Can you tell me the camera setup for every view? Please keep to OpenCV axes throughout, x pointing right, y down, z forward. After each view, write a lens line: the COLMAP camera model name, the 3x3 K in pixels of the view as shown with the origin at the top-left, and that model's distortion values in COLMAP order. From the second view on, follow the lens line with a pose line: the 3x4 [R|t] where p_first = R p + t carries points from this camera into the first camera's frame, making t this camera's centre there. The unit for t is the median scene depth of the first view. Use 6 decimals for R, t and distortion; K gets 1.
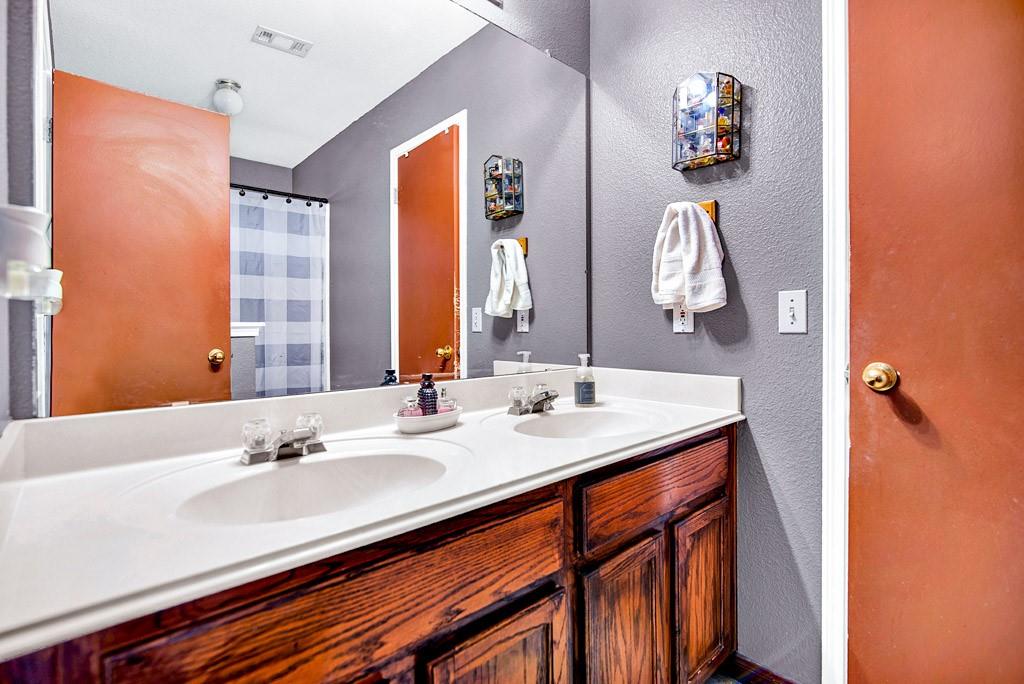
lens RADIAL K [[478.5, 0, 508.8], [0, 478.5, 336.7], [0, 0, 1]] dist [-0.003826, -0.000098]
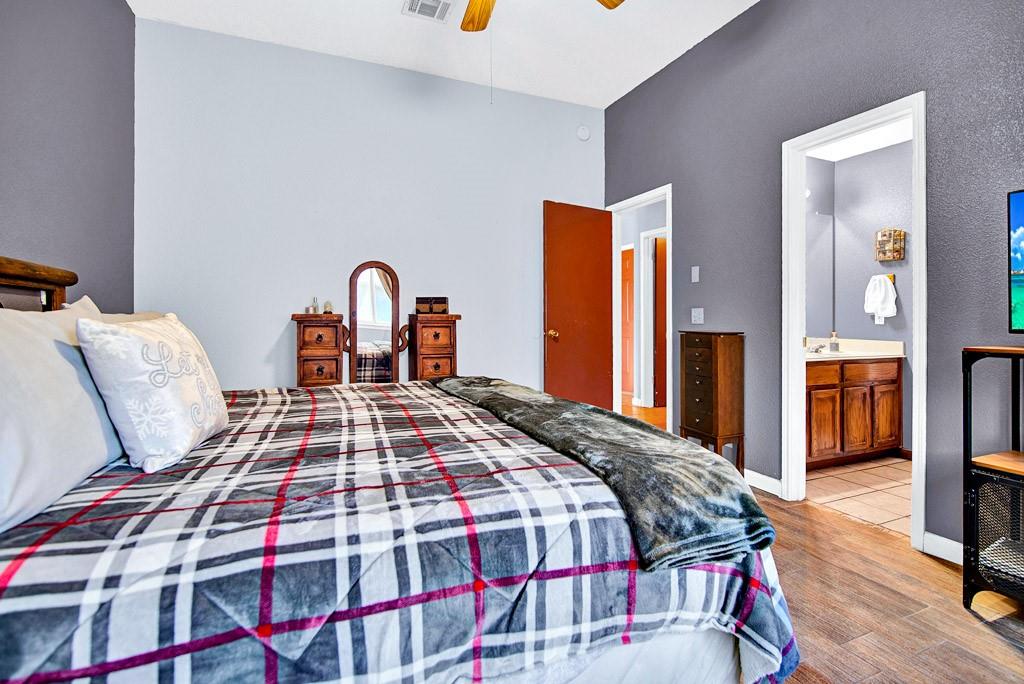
lens RADIAL K [[478.5, 0, 516.8], [0, 478.5, 337.3], [0, 0, 1]] dist [-0.003826, -0.000098]
pose [[0.945859, 0.007616, -0.324488, -0.686532], [-0.007711, 0.999970, 0.000994, 0.078135], [0.324486, 0.001562, 0.945889, -2.194921]]
